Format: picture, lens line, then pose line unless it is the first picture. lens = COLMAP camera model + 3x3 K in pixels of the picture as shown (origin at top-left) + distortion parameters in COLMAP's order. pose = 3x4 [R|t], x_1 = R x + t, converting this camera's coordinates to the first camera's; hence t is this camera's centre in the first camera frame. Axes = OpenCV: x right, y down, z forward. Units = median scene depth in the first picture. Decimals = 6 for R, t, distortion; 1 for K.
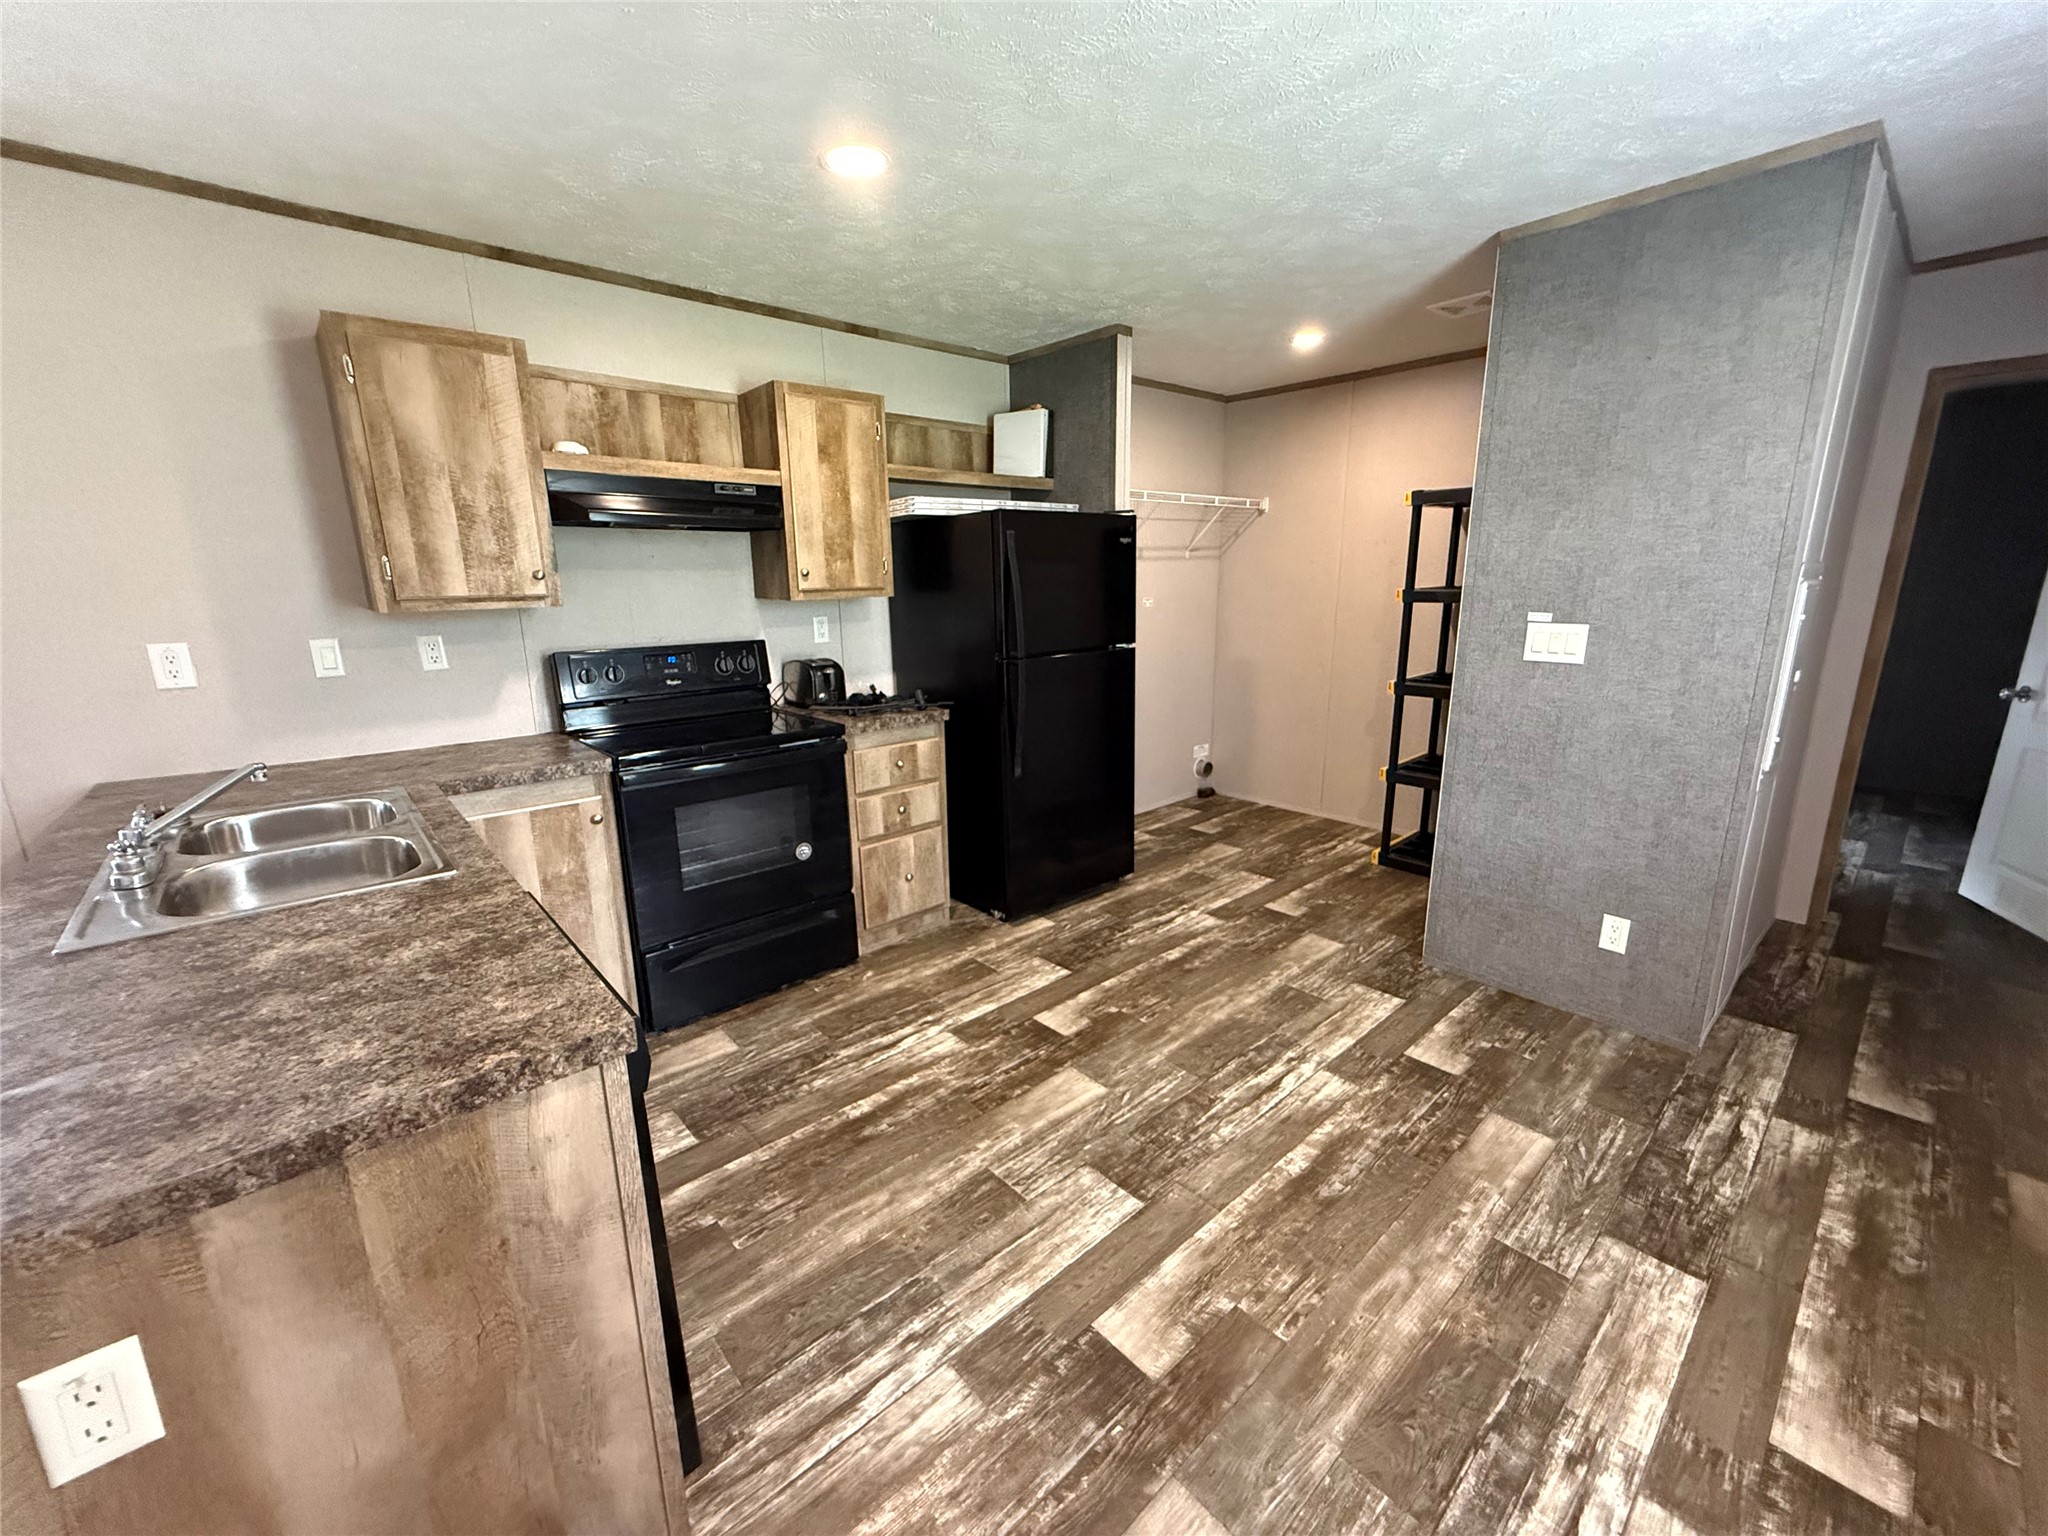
lens RADIAL K [[822.1, 0, 1064.9], [0, 822.1, 769.9], [0, 0, 1]] dist [0.001921, 0.000169]
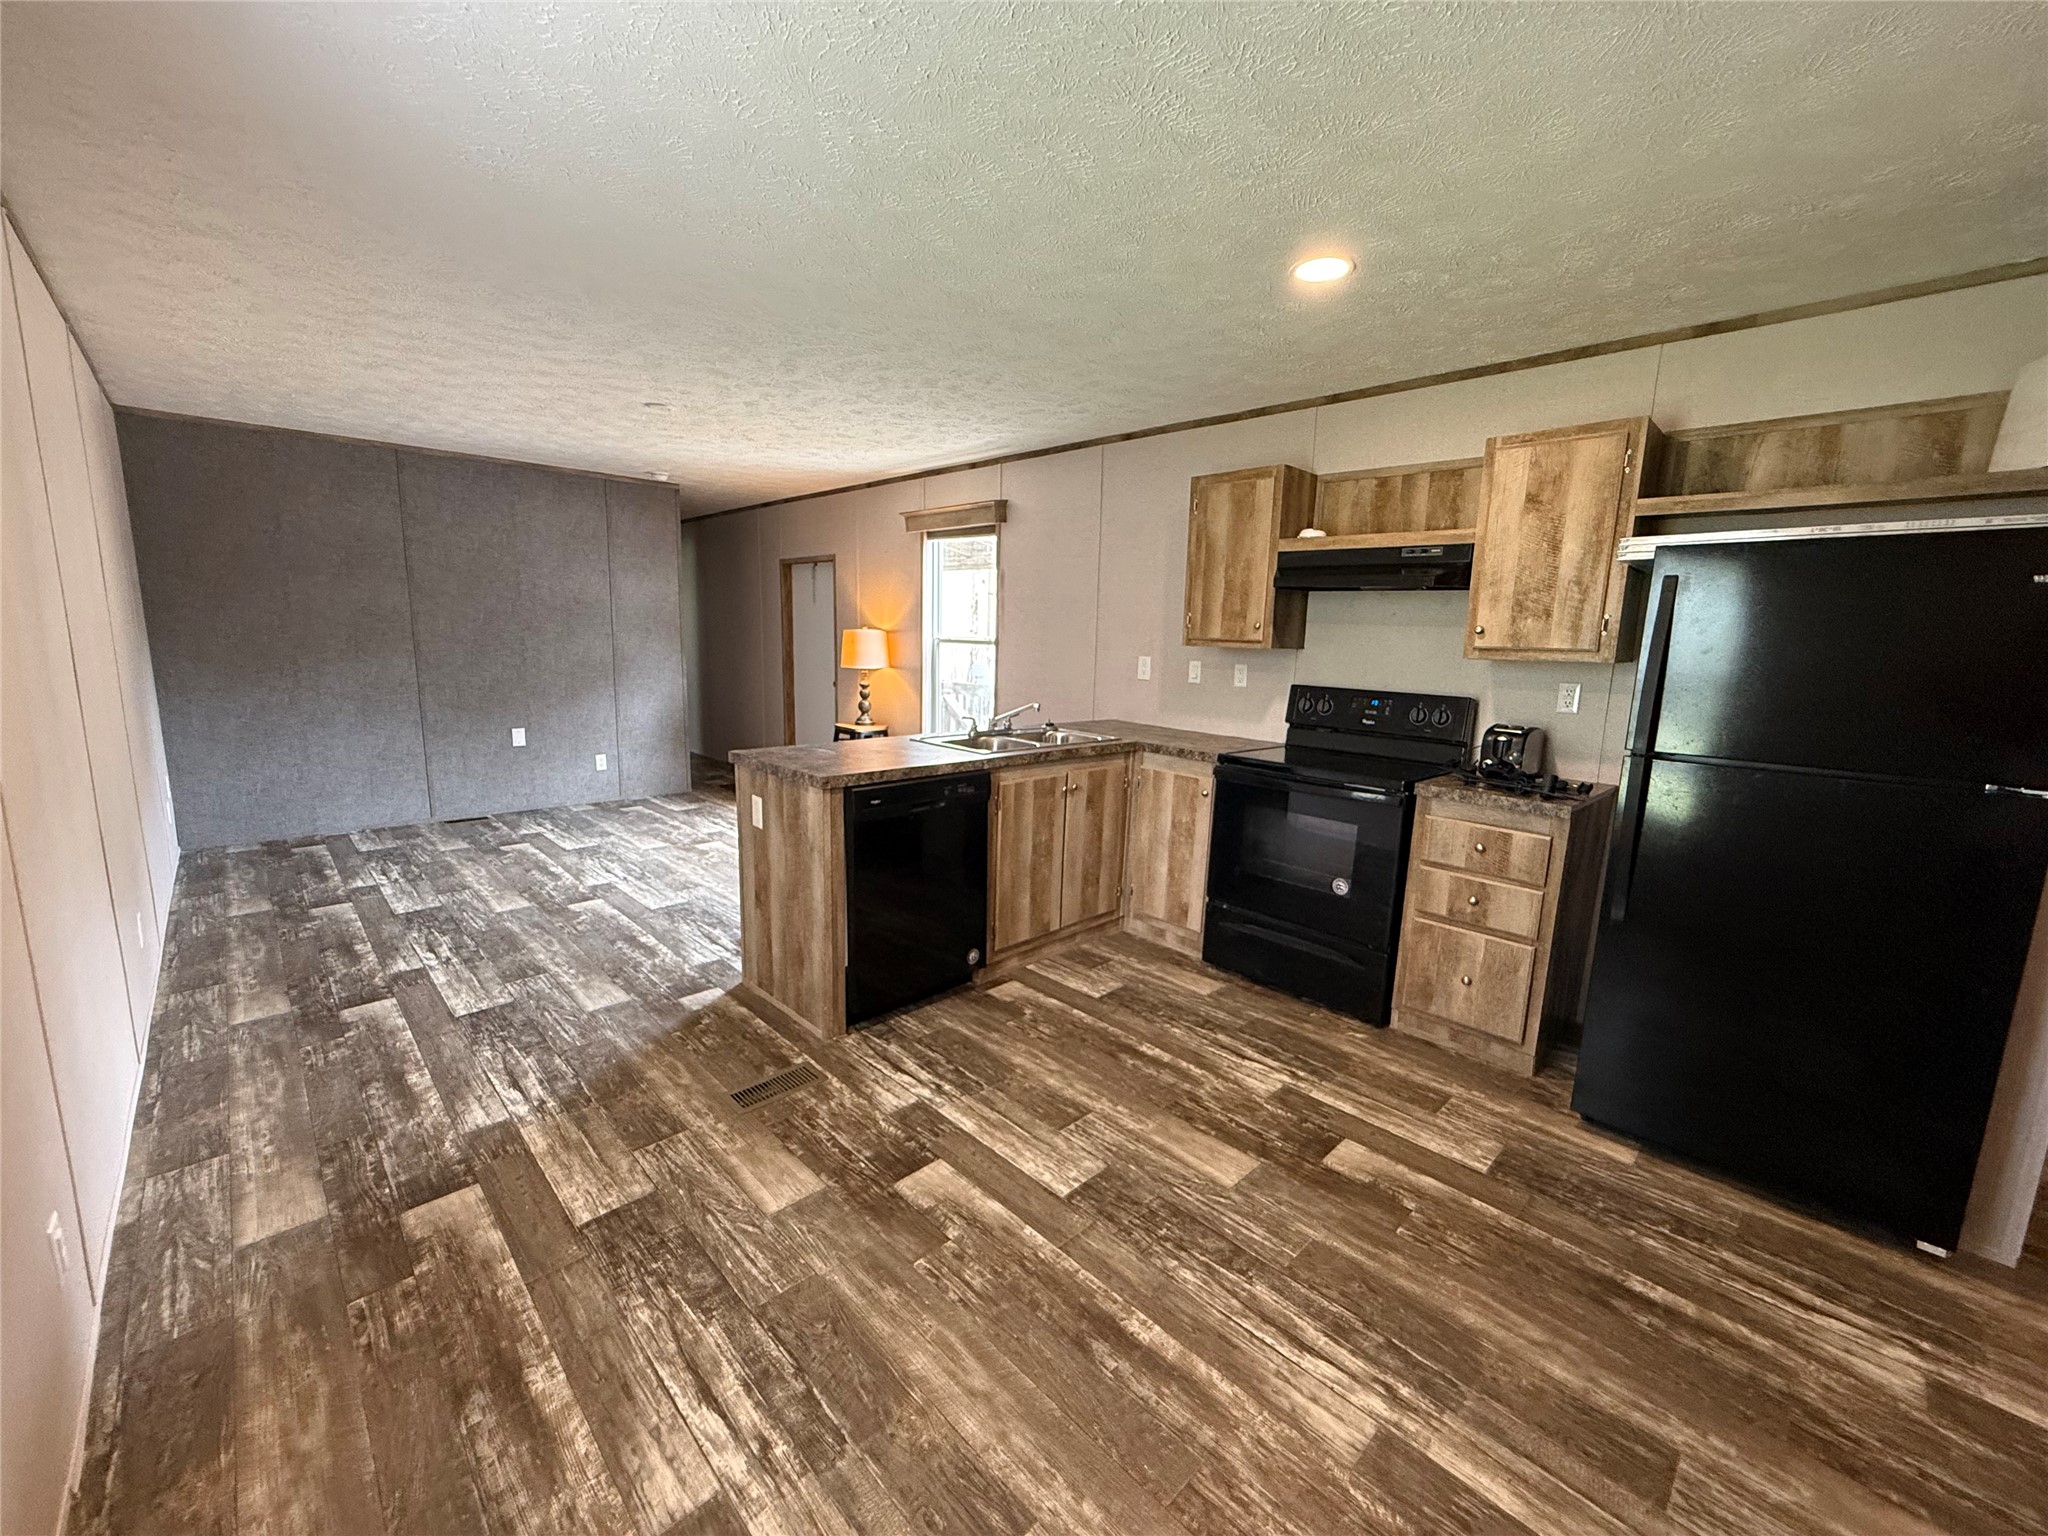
lens RADIAL K [[825.7, 0, 981.2], [0, 825.7, 773.7], [0, 0, 1]] dist [0.001636, 0.000171]
pose [[-0.017329, 0.182867, -0.982985, 0.832846], [-0.262122, 0.947916, 0.180964, -0.128966], [0.964879, 0.260798, 0.031507, 0.565969]]
